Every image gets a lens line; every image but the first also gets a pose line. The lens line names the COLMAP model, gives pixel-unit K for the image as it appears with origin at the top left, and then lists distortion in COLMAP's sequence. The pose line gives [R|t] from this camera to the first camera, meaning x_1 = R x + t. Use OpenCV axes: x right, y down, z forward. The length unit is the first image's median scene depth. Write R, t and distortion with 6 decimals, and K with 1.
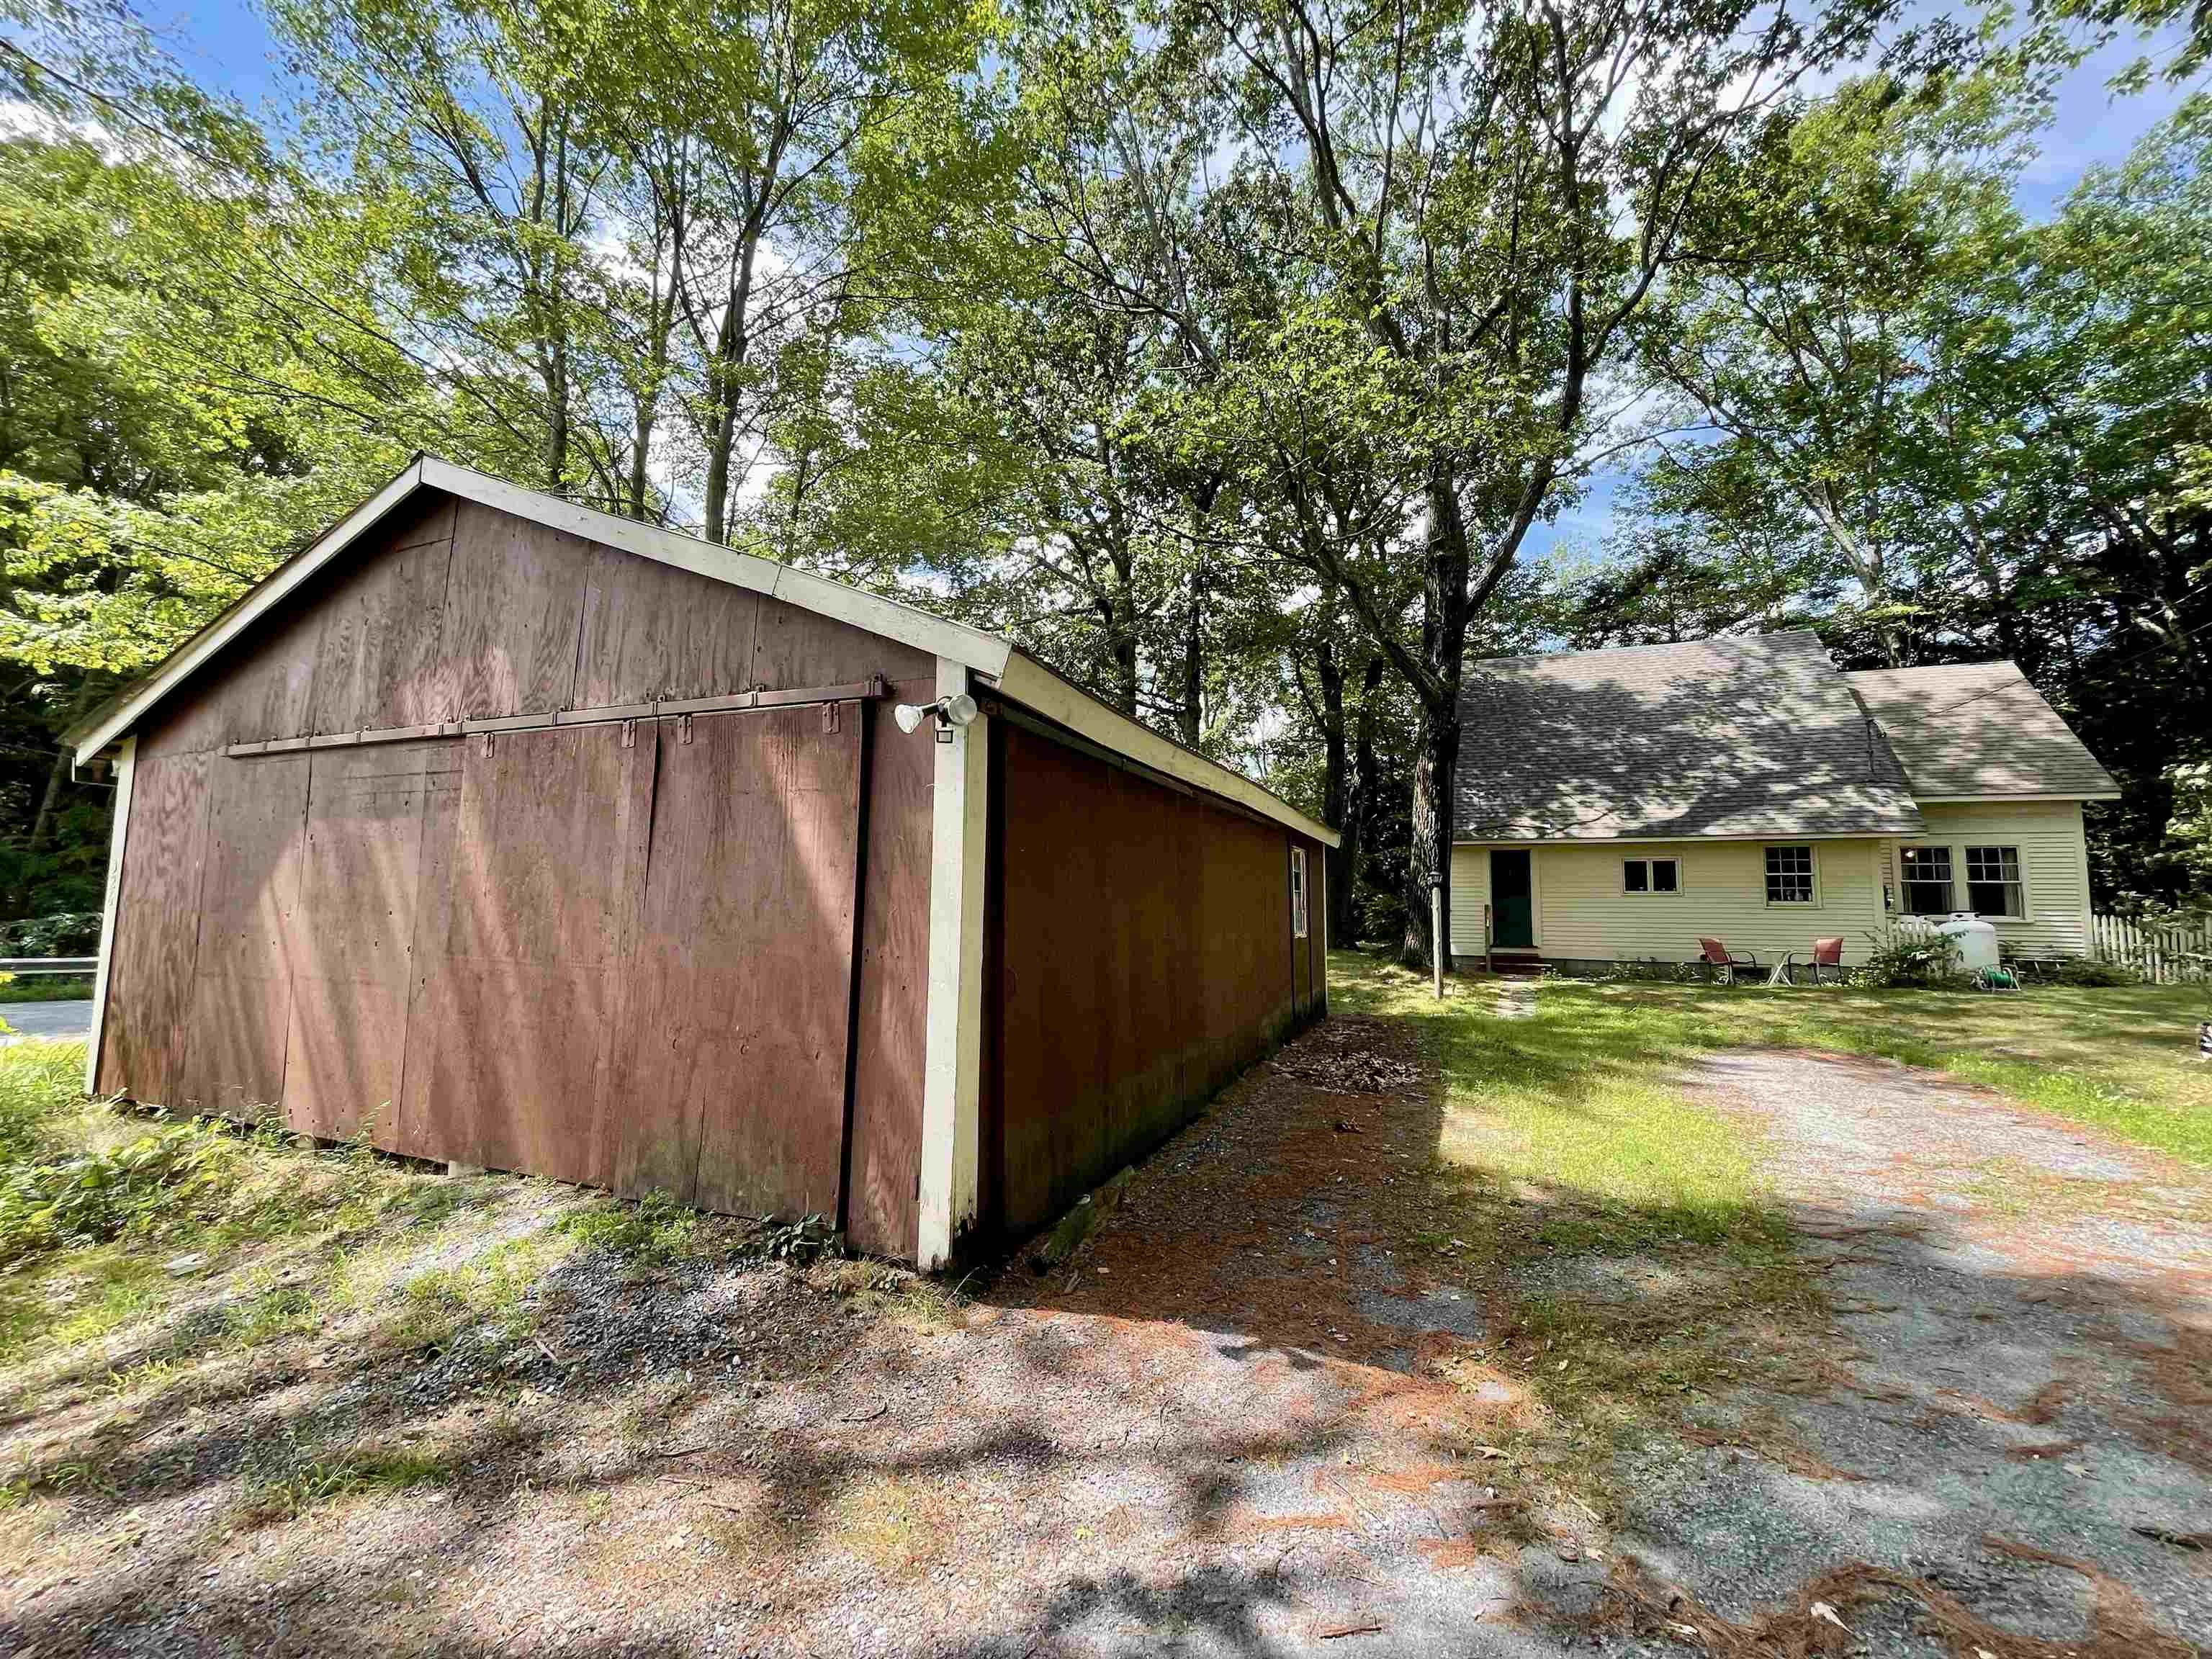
lens RADIAL K [[877.6, 0, 1135.1], [0, 877.6, 814.2], [0, 0, 1]] dist [-0.000969, -0.000229]
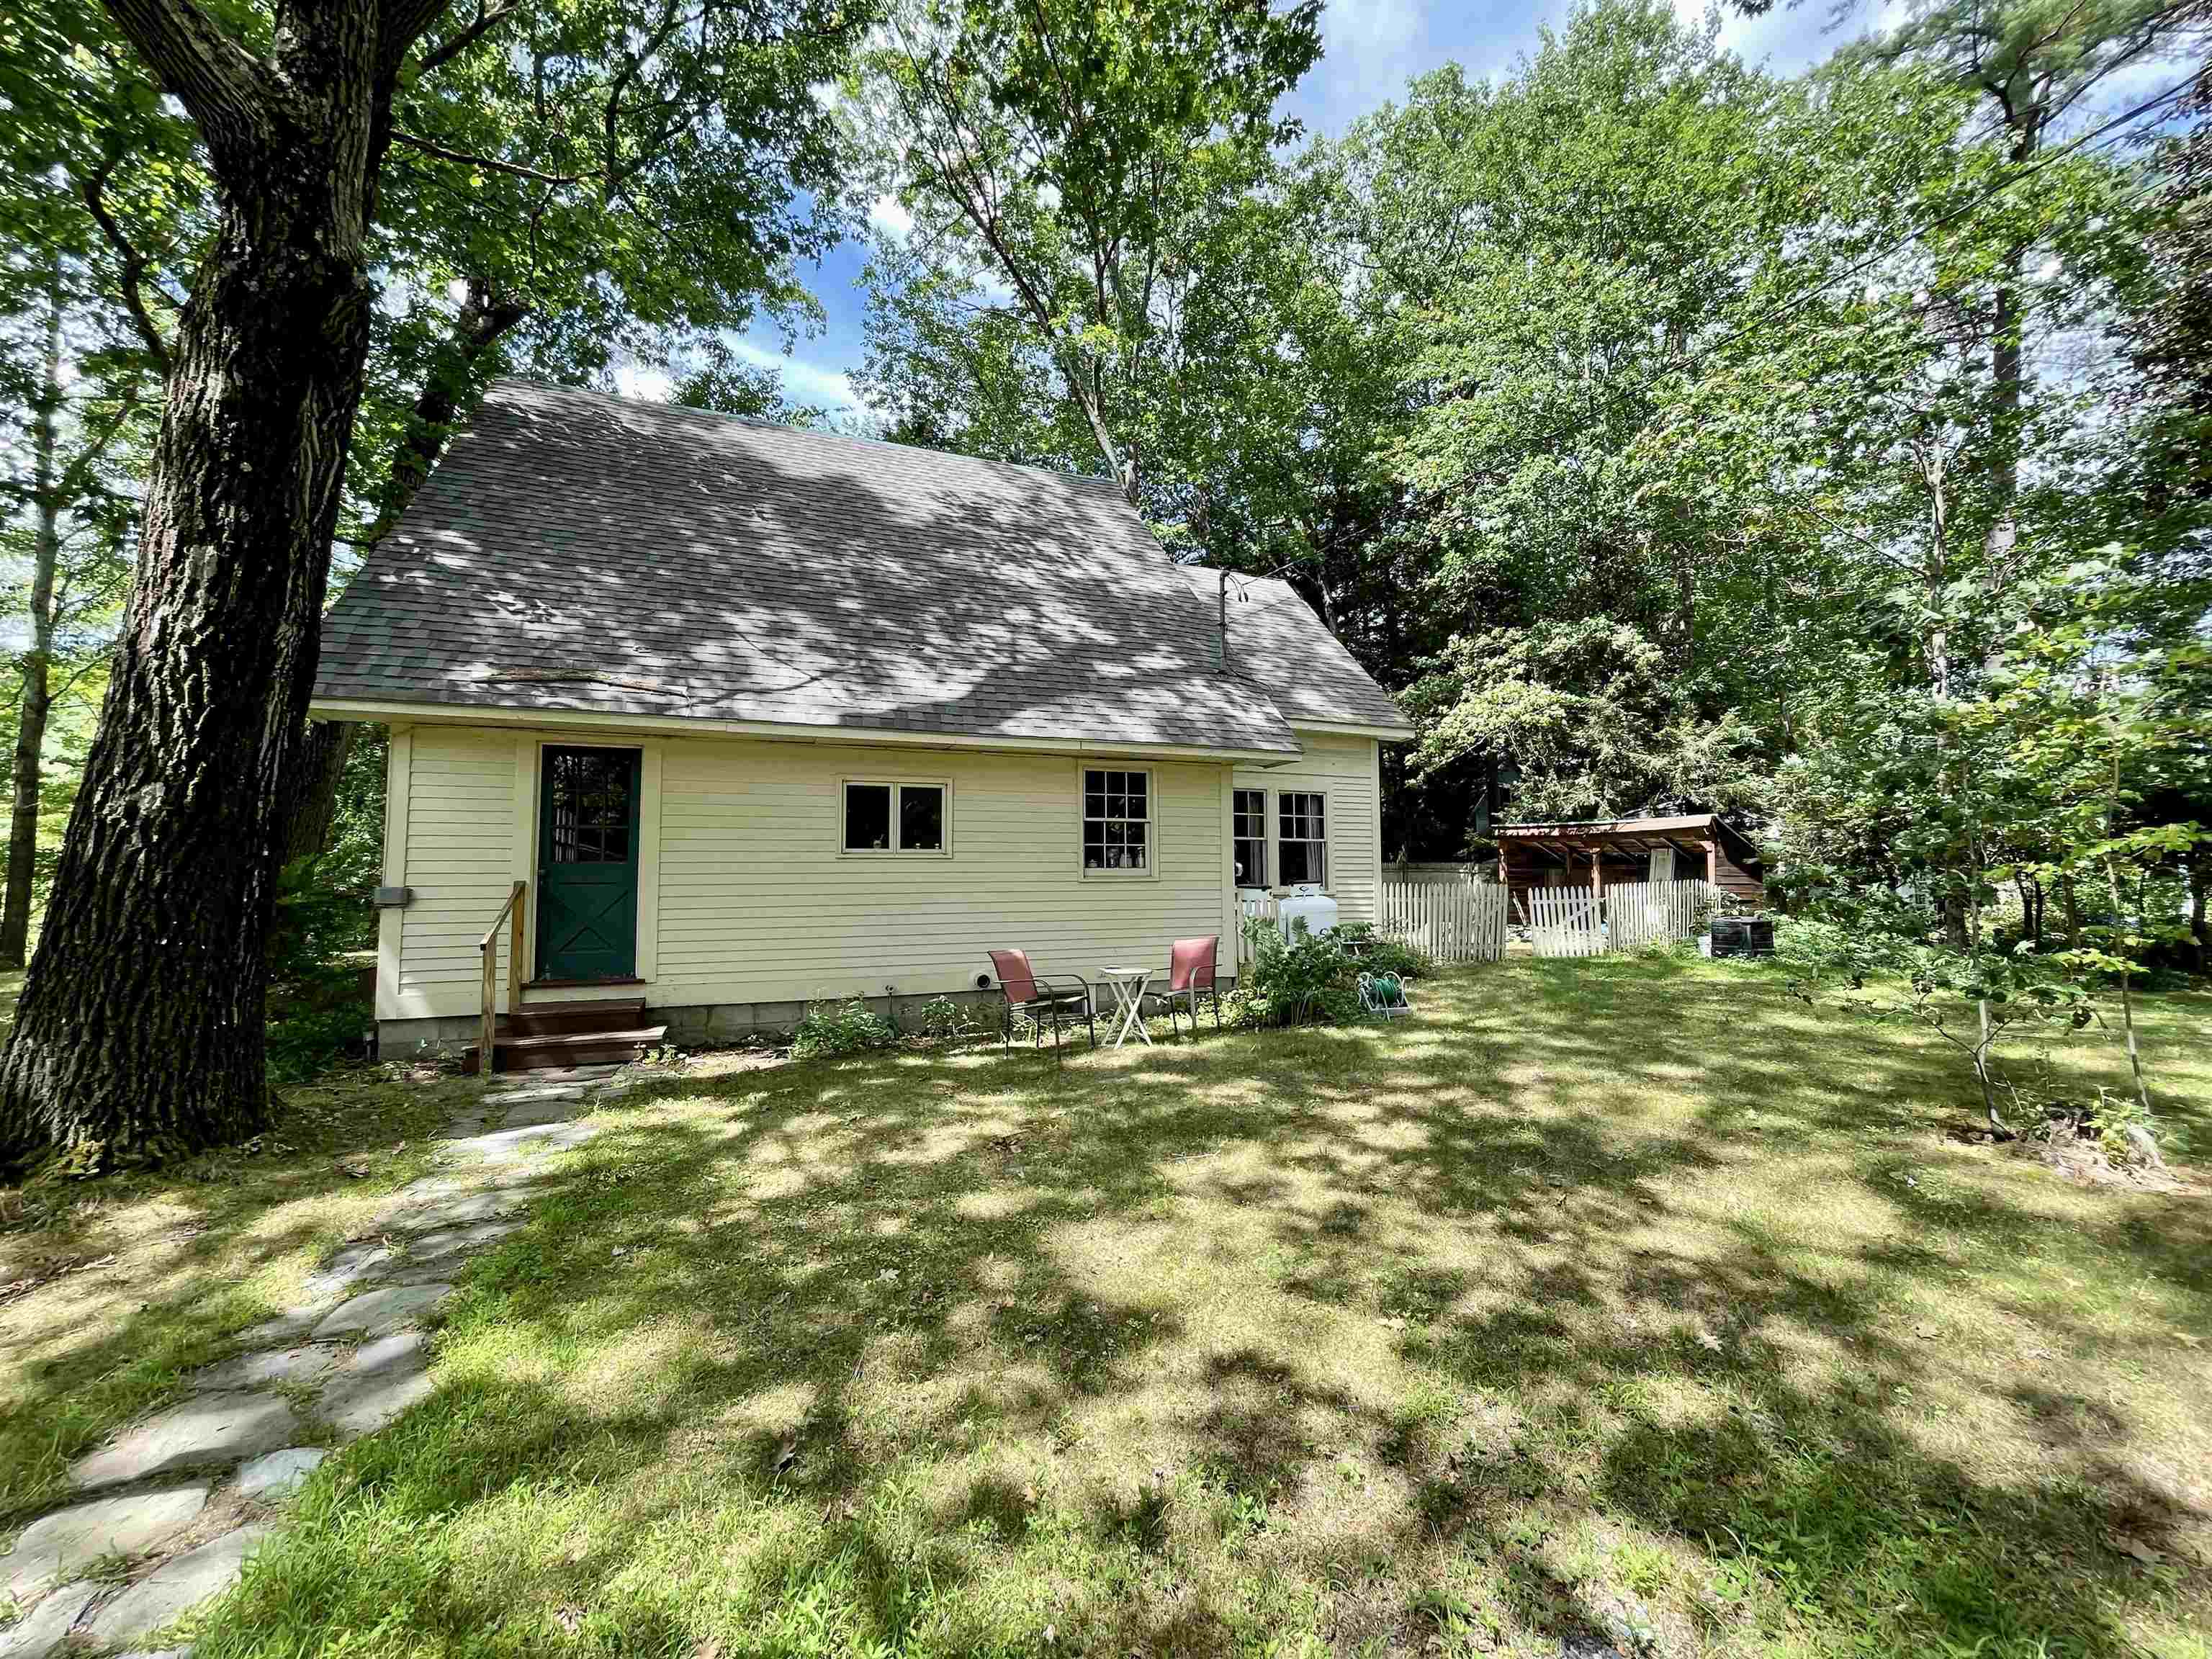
lens RADIAL K [[877.6, 0, 1135.1], [0, 877.6, 814.2], [0, 0, 1]] dist [-0.000969, -0.000229]
pose [[0.676687, 0.037538, 0.735314, 0.325556], [-0.065630, 0.997799, 0.009459, 0.056111], [-0.733340, -0.054660, 0.677661, 0.584675]]
